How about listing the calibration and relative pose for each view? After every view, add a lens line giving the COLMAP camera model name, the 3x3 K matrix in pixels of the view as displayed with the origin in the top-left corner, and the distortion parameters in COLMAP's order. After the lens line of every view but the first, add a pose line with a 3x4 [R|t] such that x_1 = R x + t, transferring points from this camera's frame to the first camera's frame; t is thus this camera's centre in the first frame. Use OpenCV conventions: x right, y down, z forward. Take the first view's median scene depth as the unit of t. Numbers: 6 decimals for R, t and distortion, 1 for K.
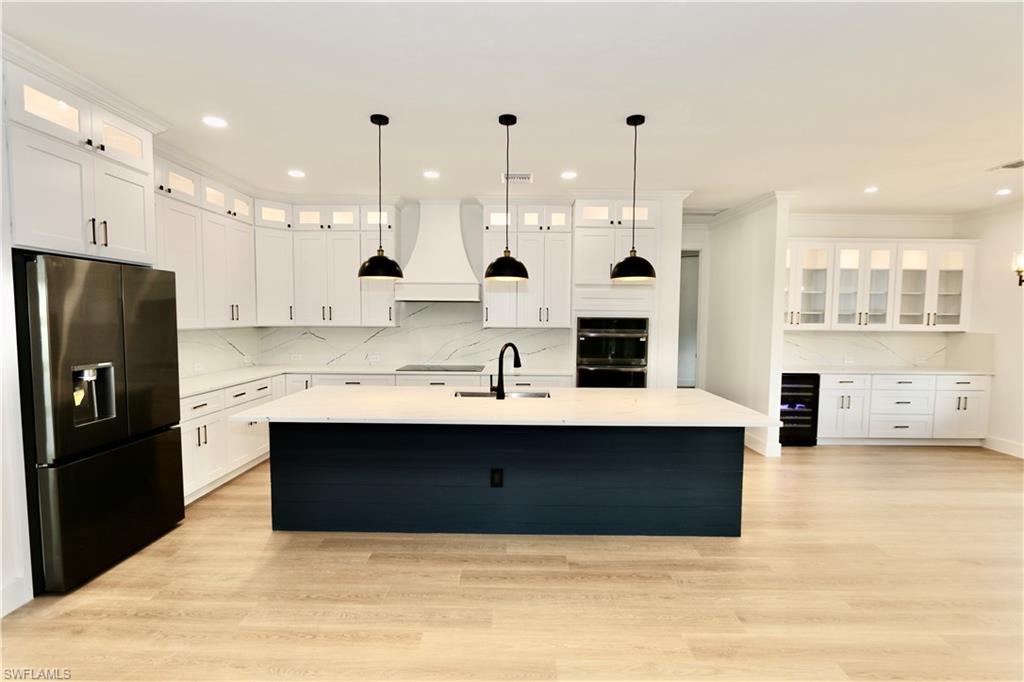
lens RADIAL K [[467.1, 0, 510.1], [0, 467.1, 347.5], [0, 0, 1]] dist [-0.017566, 0.001003]
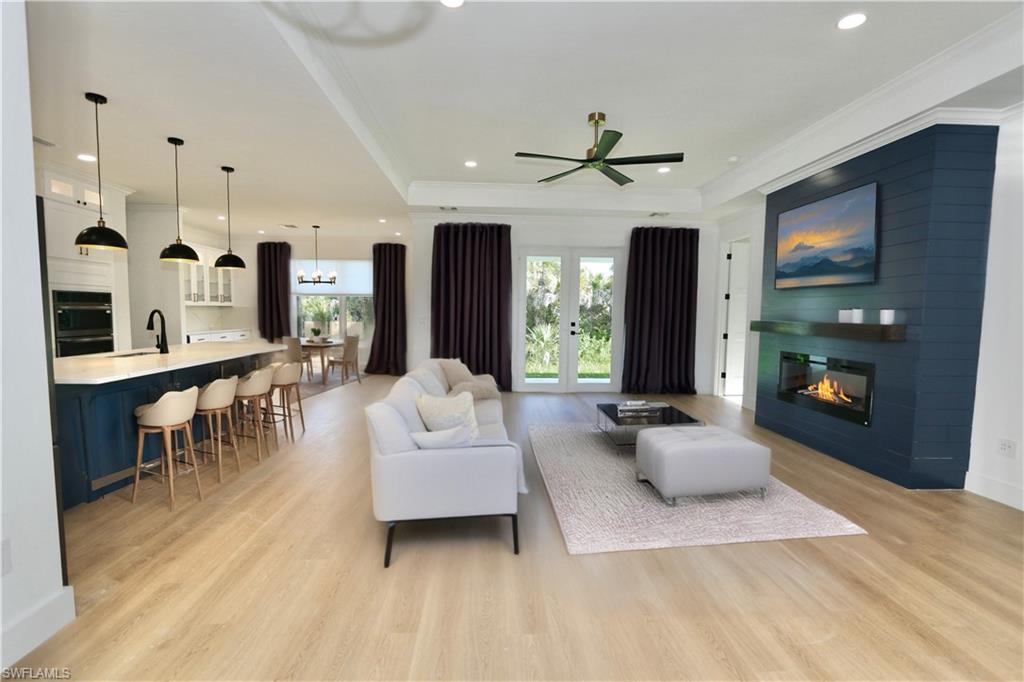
lens RADIAL K [[467.1, 0, 510.1], [0, 467.1, 347.5], [0, 0, 1]] dist [-0.017566, 0.001003]
pose [[-0.056637, -0.085087, 0.994763, -0.846137], [0.052791, 0.994713, 0.088089, 0.021041], [-0.996998, 0.057503, -0.051845, 0.083420]]
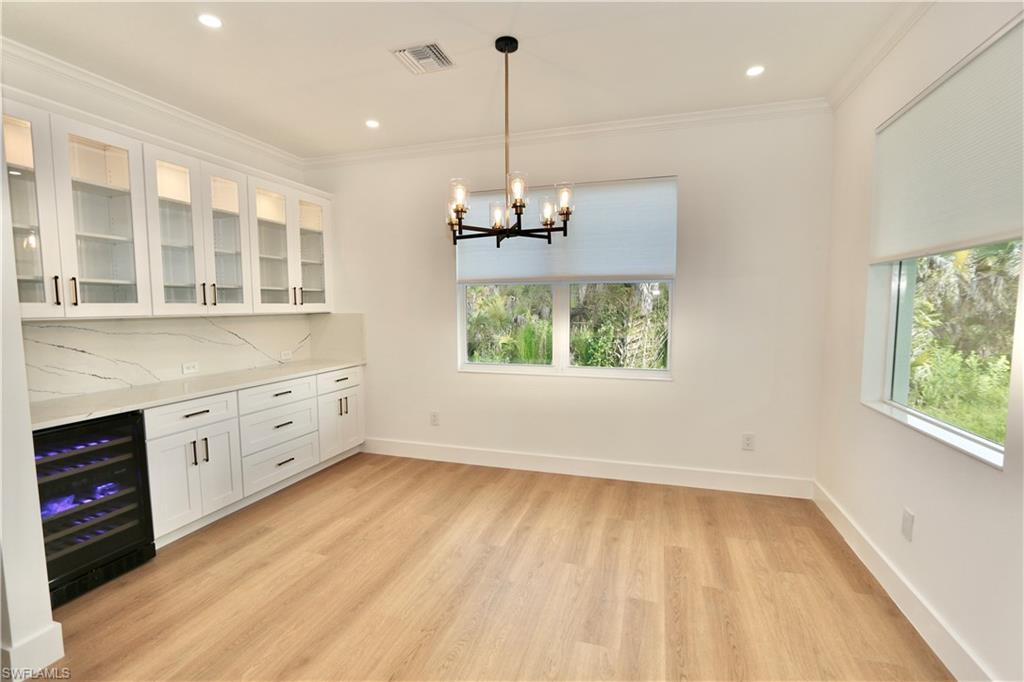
lens RADIAL K [[474.4, 0, 512.0], [0, 474.4, 341.0], [0, 0, 1]] dist [-0.001609, 0.000079]
pose [[0.284036, -0.081793, 0.955319, 0.326585], [0.071448, 0.995390, 0.063981, -0.016767], [-0.956148, 0.050083, 0.288570, 0.509002]]
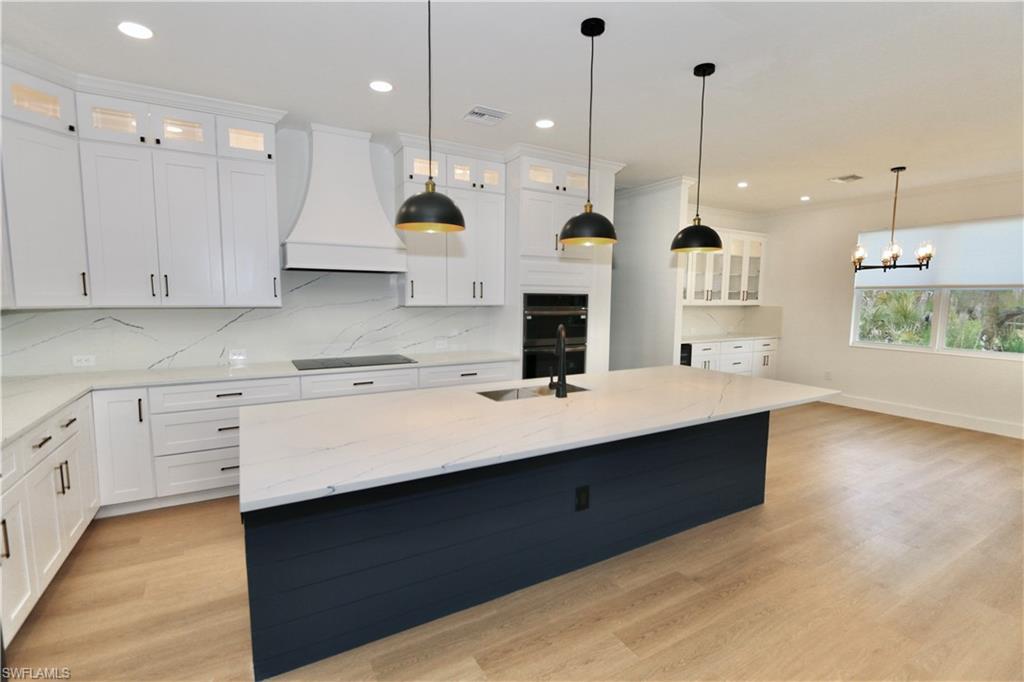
lens RADIAL K [[467.1, 0, 510.1], [0, 467.1, 347.5], [0, 0, 1]] dist [-0.017566, 0.001003]
pose [[0.860510, -0.055279, 0.506425, -0.310687], [0.030552, 0.997906, 0.057012, -0.012977], [-0.508516, -0.033587, 0.860397, 0.241653]]
